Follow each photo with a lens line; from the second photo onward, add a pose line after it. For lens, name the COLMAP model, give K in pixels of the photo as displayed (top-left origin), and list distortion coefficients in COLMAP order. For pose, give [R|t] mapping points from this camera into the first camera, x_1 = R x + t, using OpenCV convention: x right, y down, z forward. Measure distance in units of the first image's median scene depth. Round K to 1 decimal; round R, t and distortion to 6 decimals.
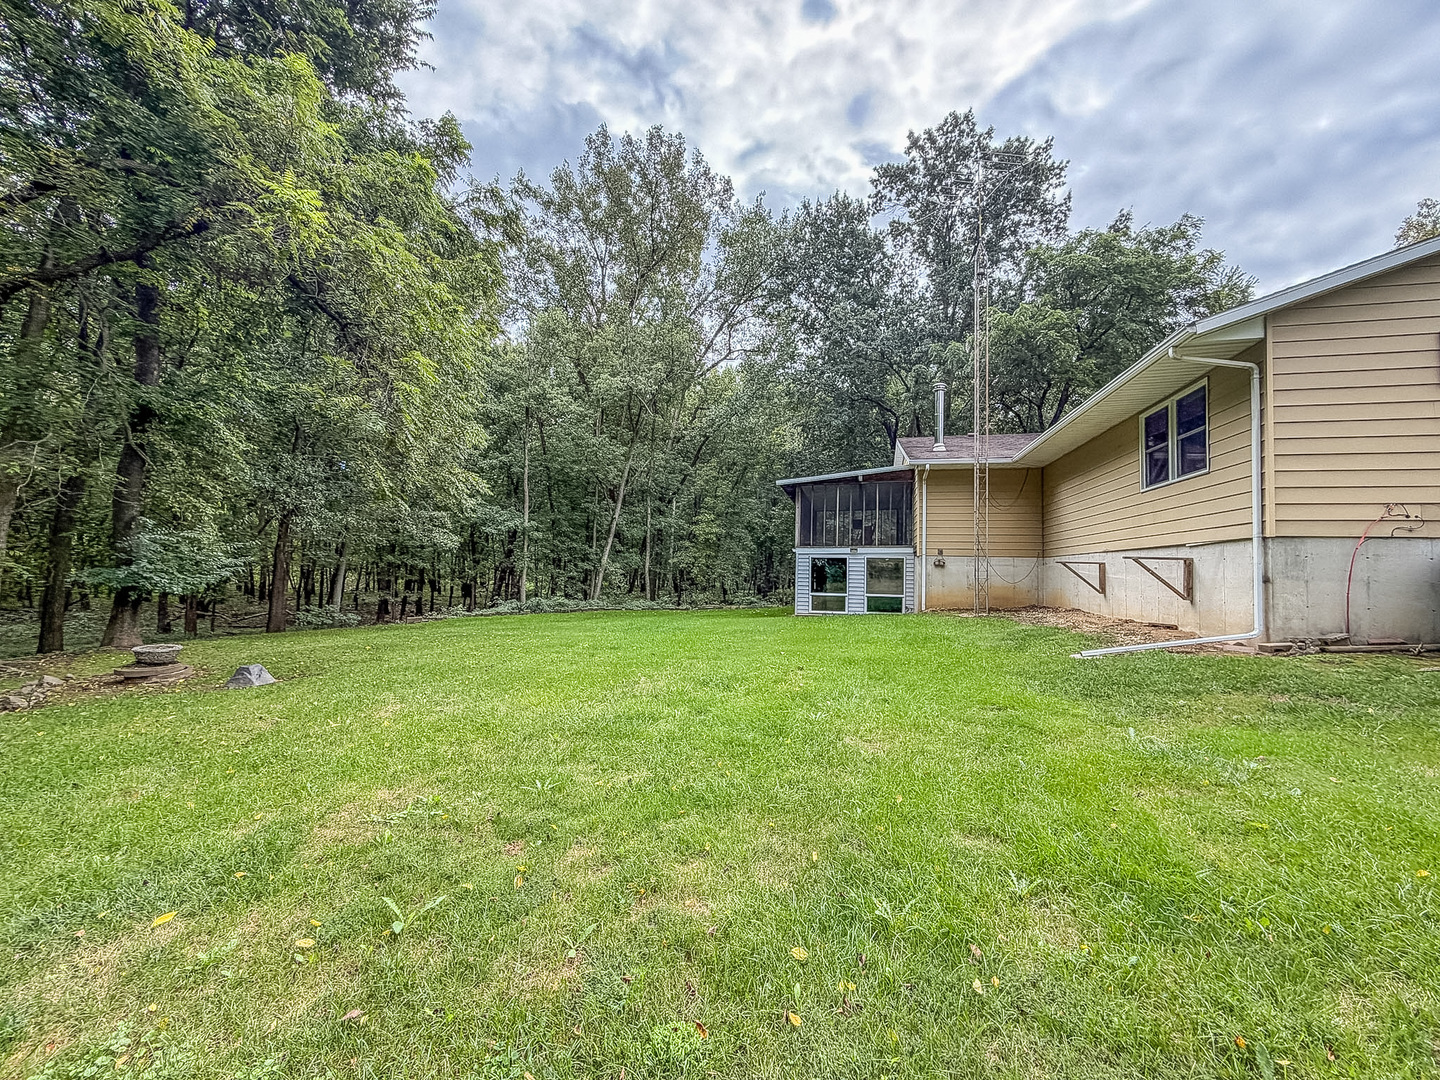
lens RADIAL K [[571.7, 0, 720.0], [0, 571.7, 540.0], [0, 0, 1]] dist [-0.000634, -0.000031]
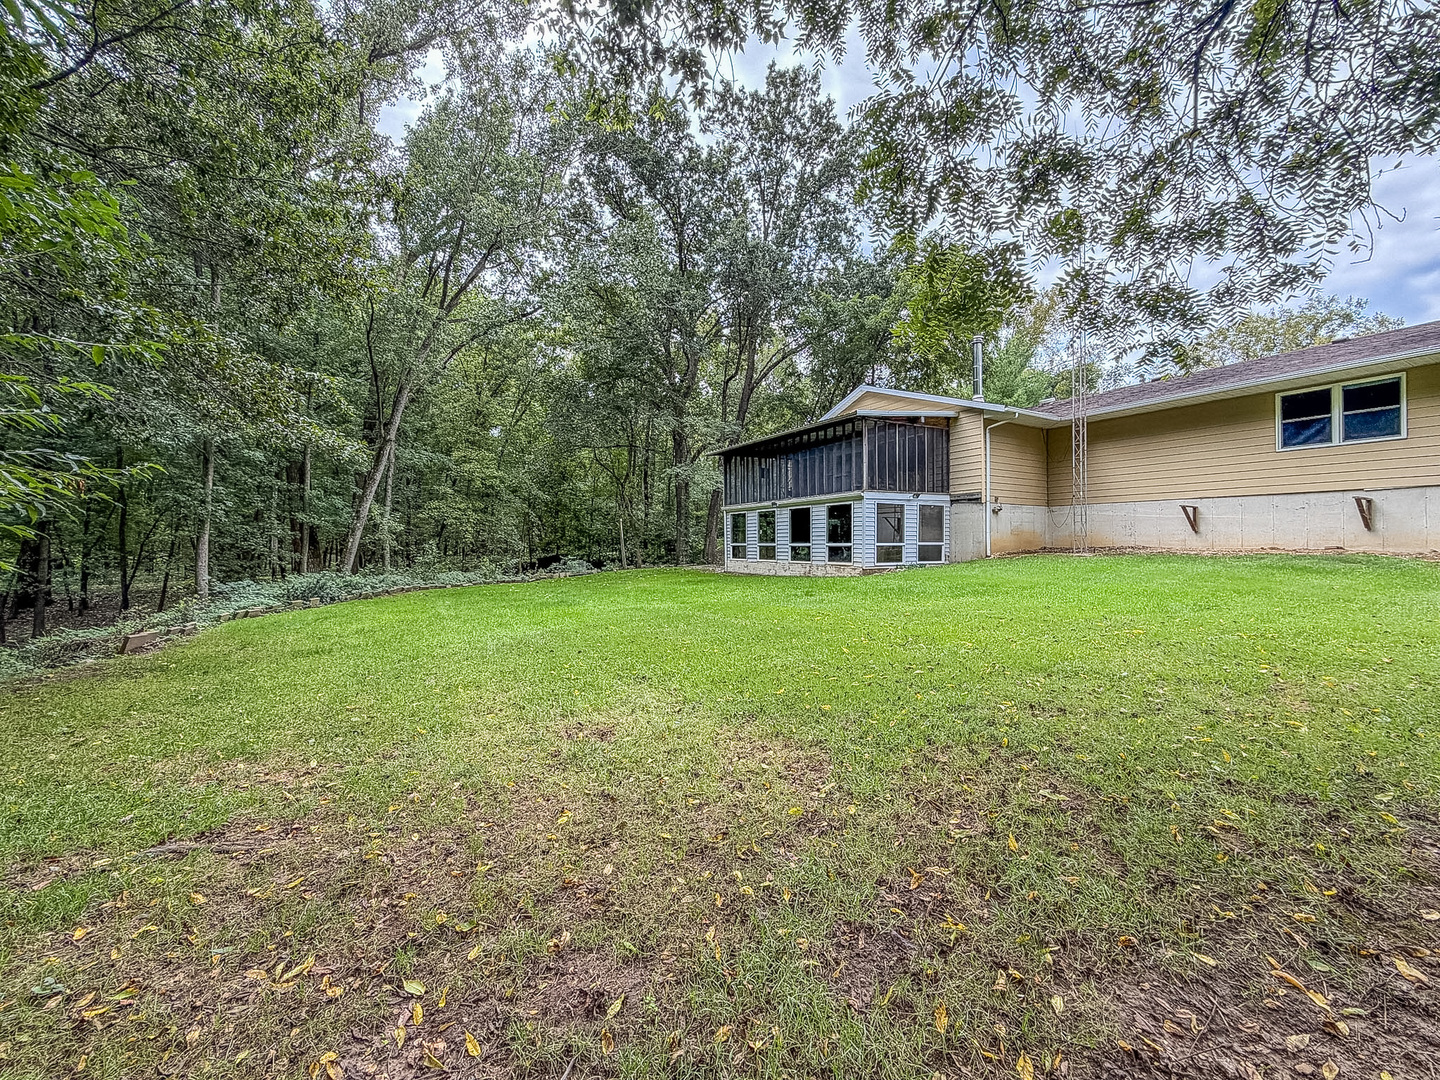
lens RADIAL K [[575.0, 0, 719.5], [0, 575.0, 547.9], [0, 0, 1]] dist [0.000574, 0.000040]
pose [[0.704619, -0.029892, 0.708956, -0.656638], [-0.022903, 0.997634, 0.064826, 0.048336], [-0.709216, -0.061915, 0.702267, 0.554605]]
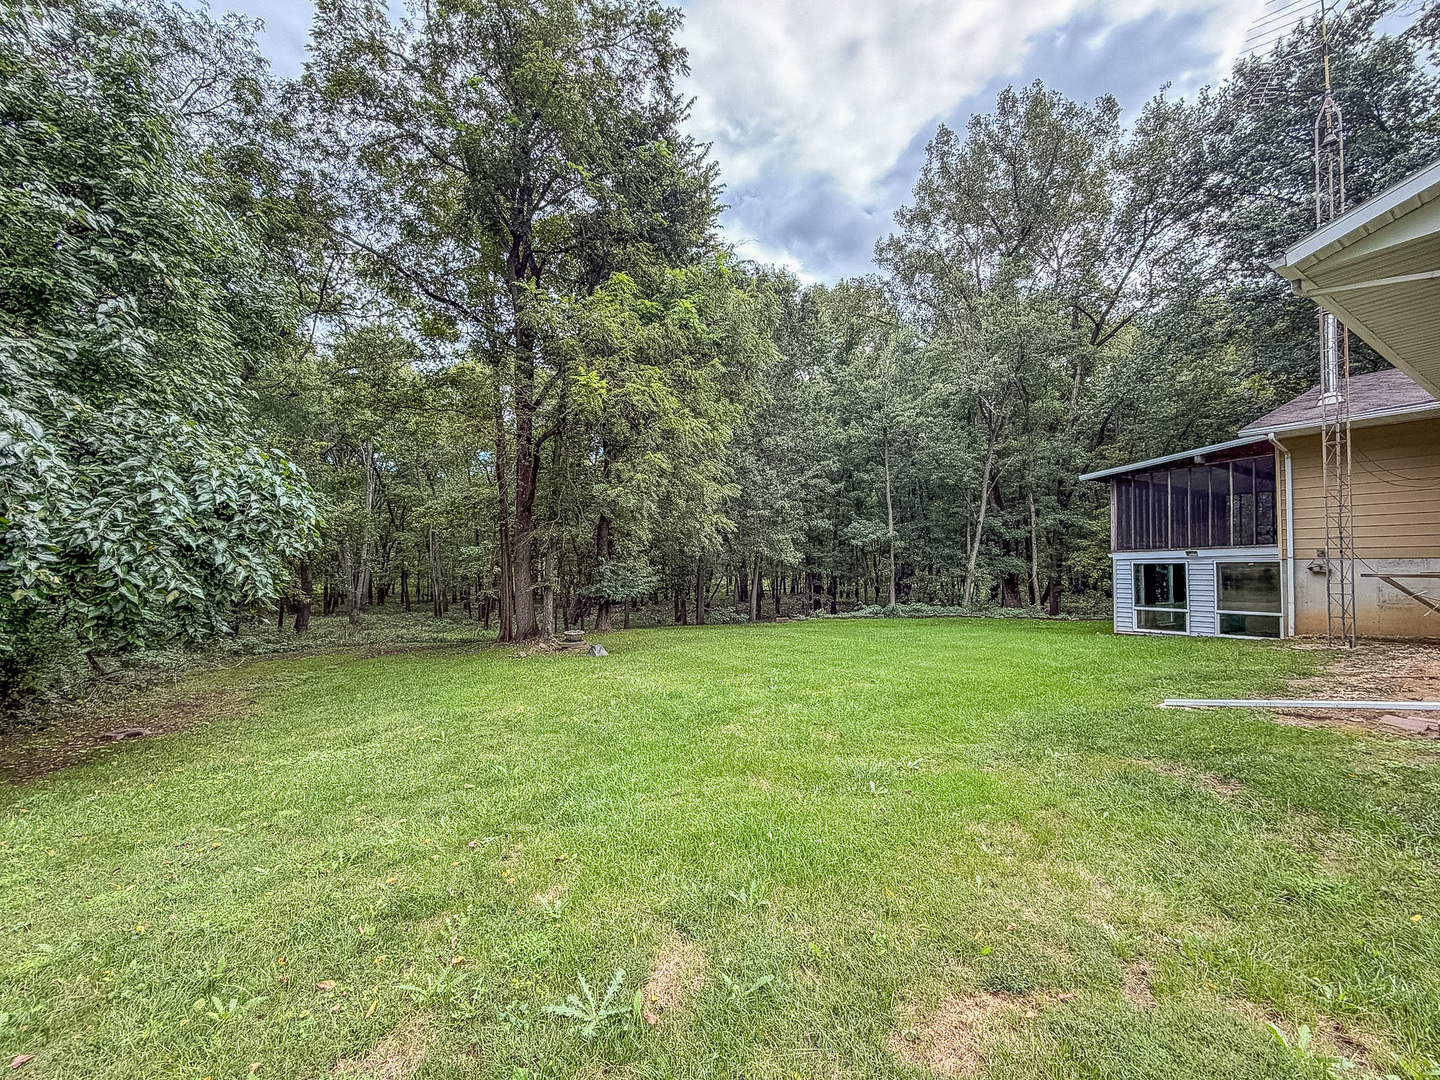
lens RADIAL K [[575.0, 0, 719.5], [0, 575.0, 547.9], [0, 0, 1]] dist [0.000574, 0.000040]
pose [[0.711415, -0.048860, -0.701072, 0.321810], [0.059259, 0.998198, -0.009434, -0.019664], [0.700270, -0.034834, 0.713028, -0.001498]]
